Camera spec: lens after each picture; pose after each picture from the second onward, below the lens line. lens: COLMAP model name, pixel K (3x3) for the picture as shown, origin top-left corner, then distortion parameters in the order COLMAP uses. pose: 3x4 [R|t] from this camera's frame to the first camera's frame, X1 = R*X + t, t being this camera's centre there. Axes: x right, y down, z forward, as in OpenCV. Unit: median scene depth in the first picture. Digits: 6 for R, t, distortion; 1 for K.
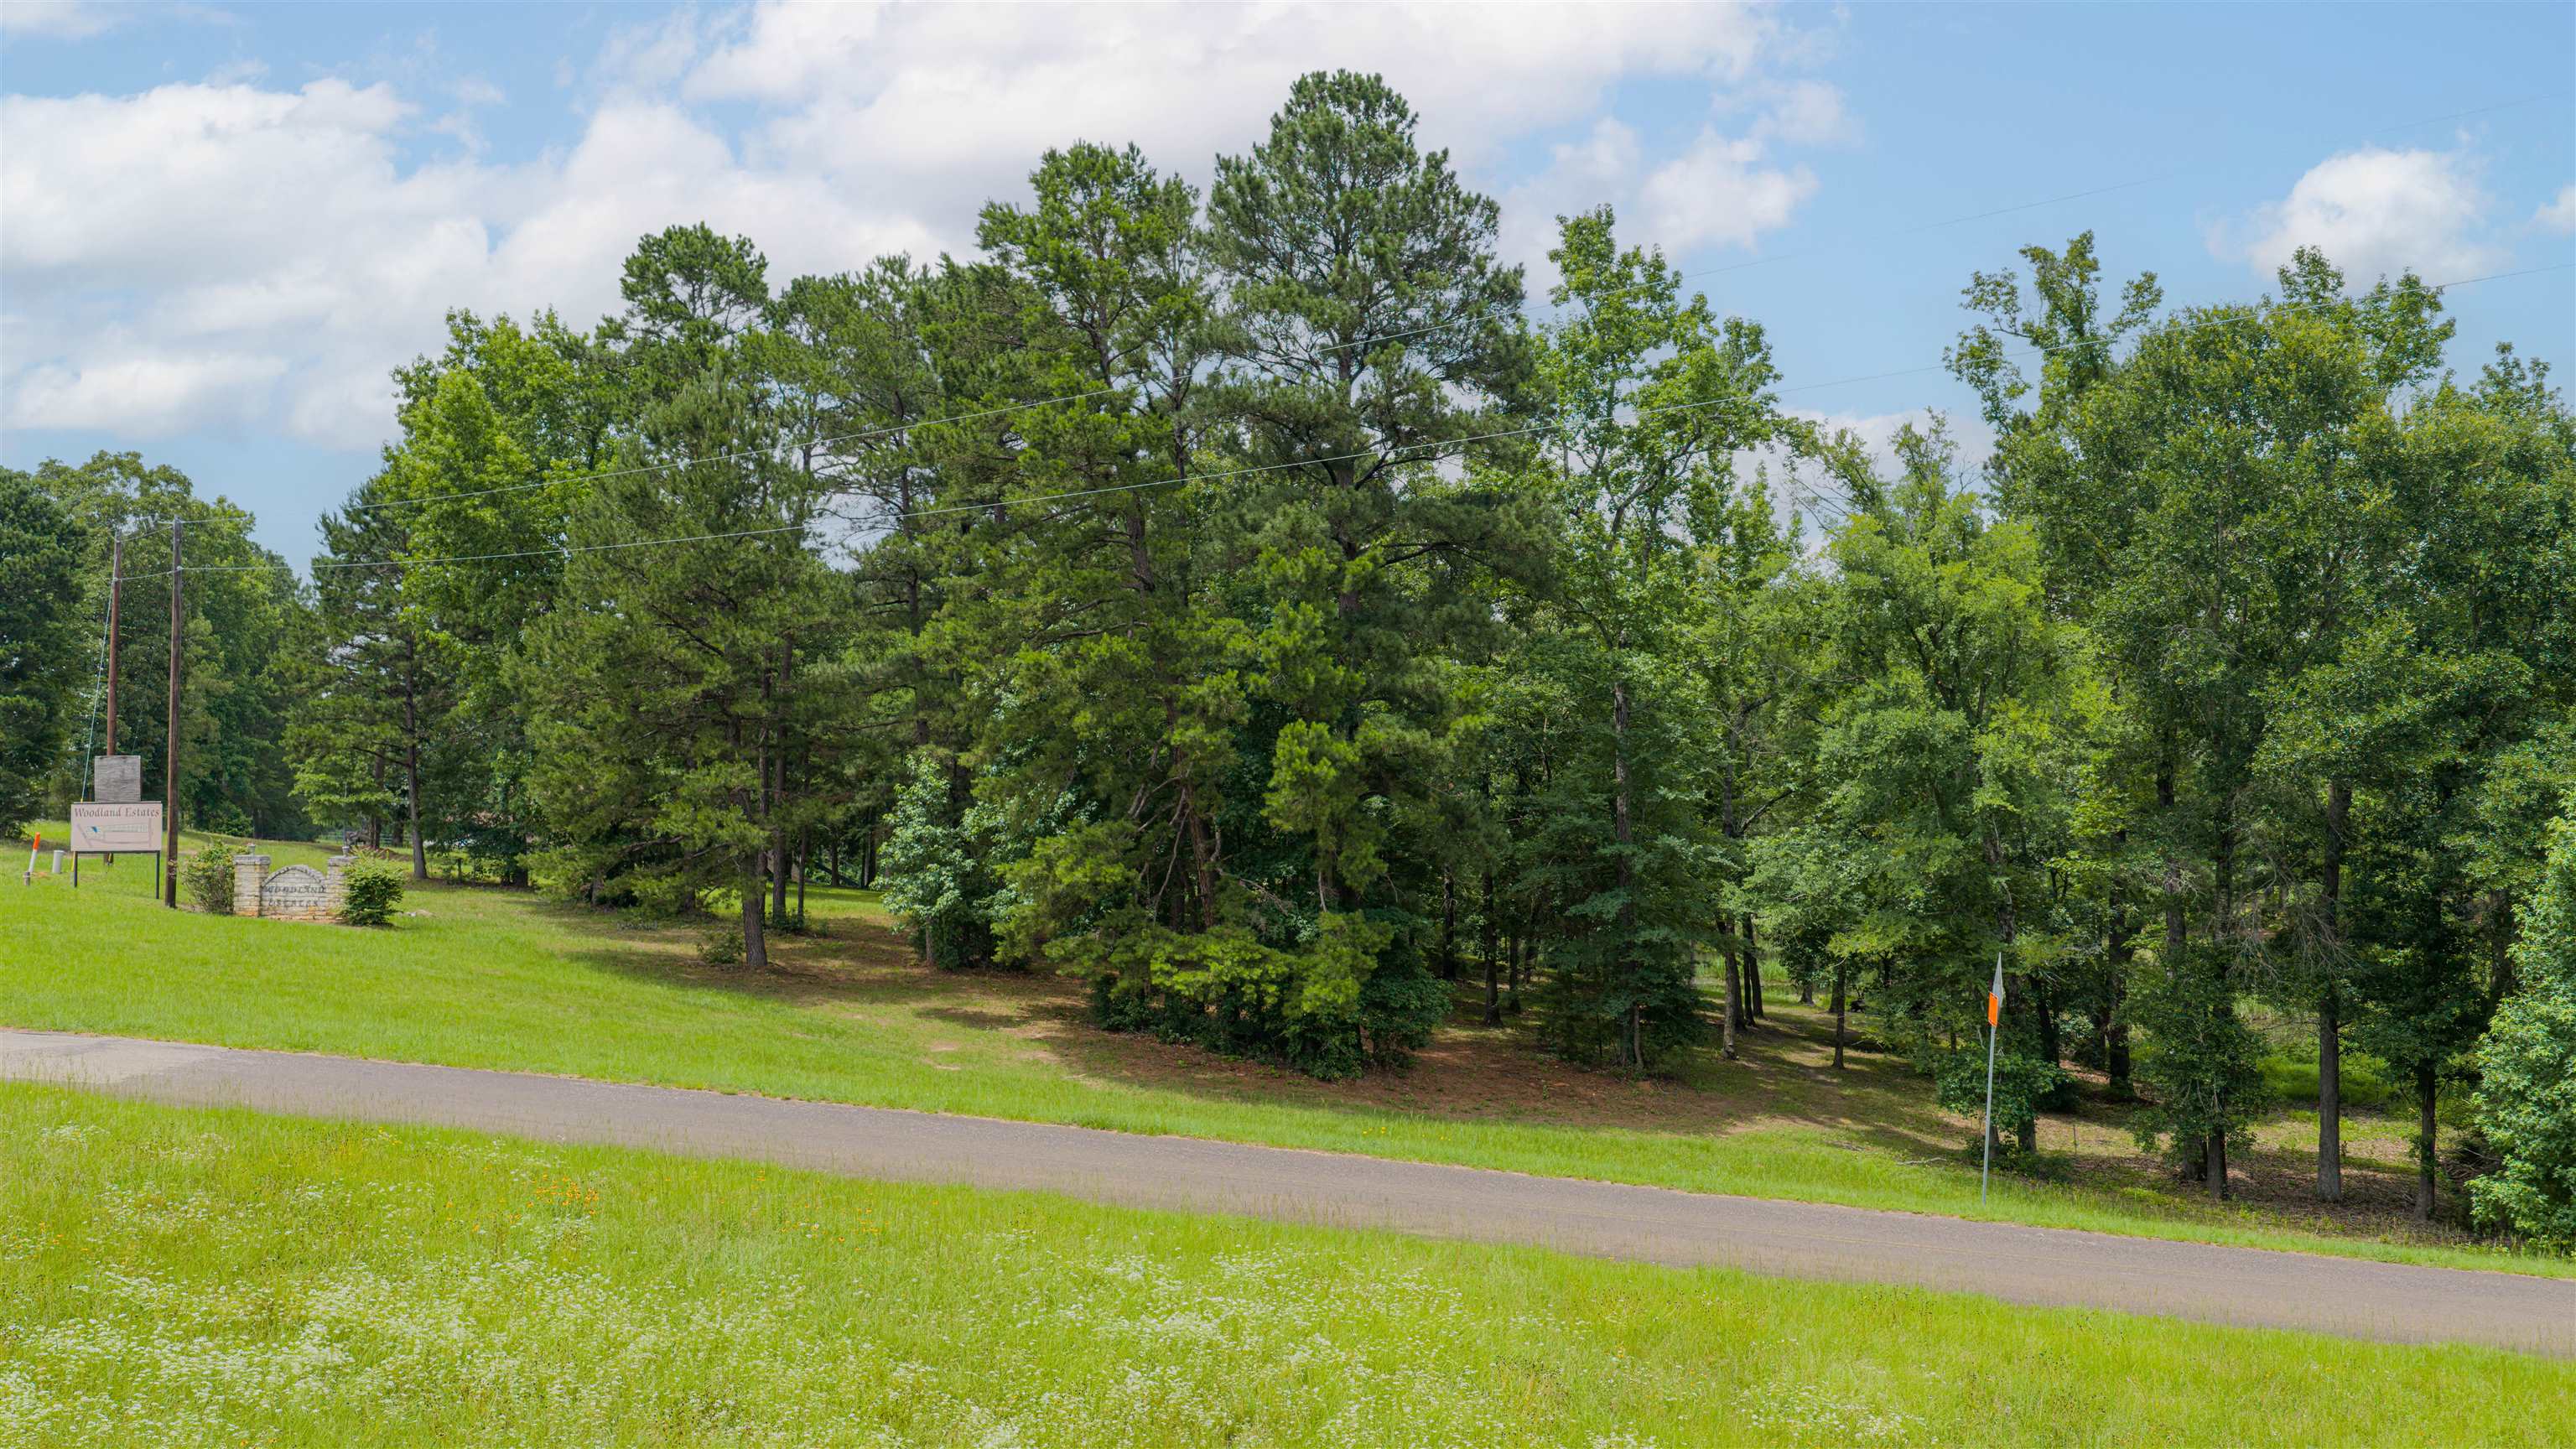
lens RADIAL K [[2122.2, 0, 1288.0], [0, 2122.2, 724.5], [0, 0, 1]] dist [0.030718, -0.063571]
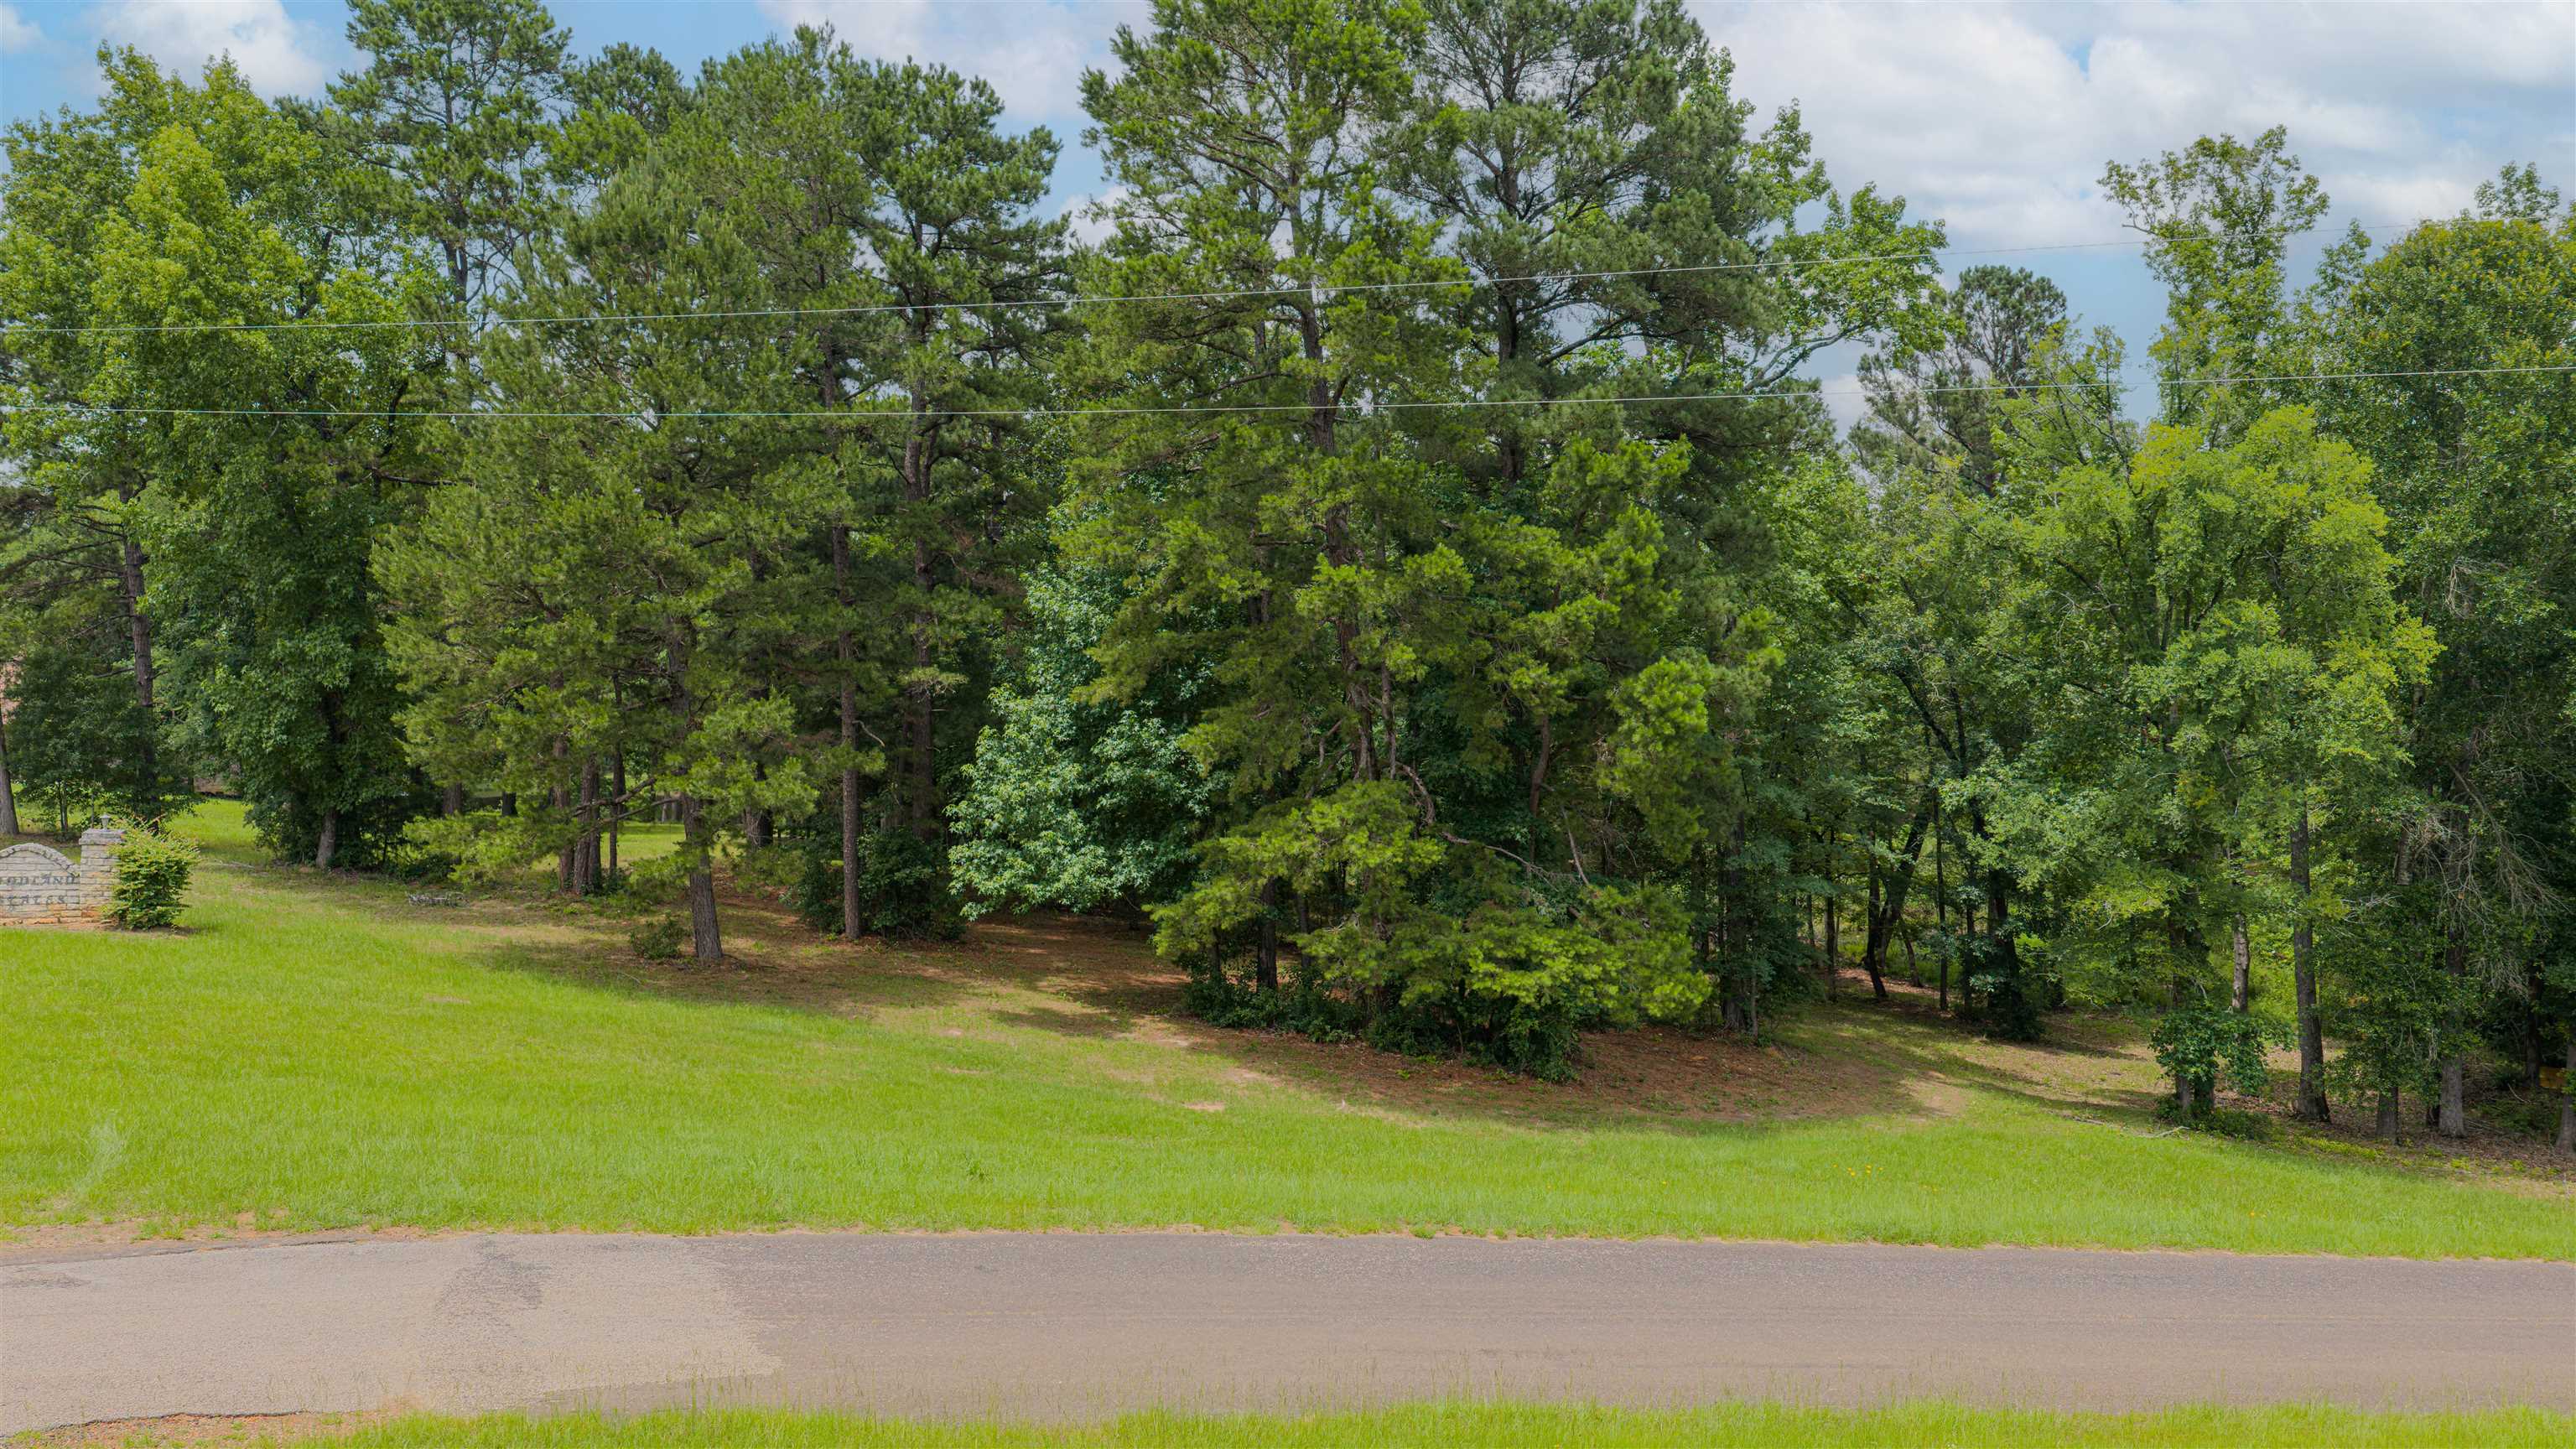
lens RADIAL K [[2122.2, 0, 1288.0], [0, 2122.2, 724.5], [0, 0, 1]] dist [0.030718, -0.063571]
pose [[0.943714, -0.007524, 0.330678, -0.331745], [-0.012102, 0.998286, 0.057254, -0.017763], [-0.330542, -0.058033, 0.942006, 0.240803]]
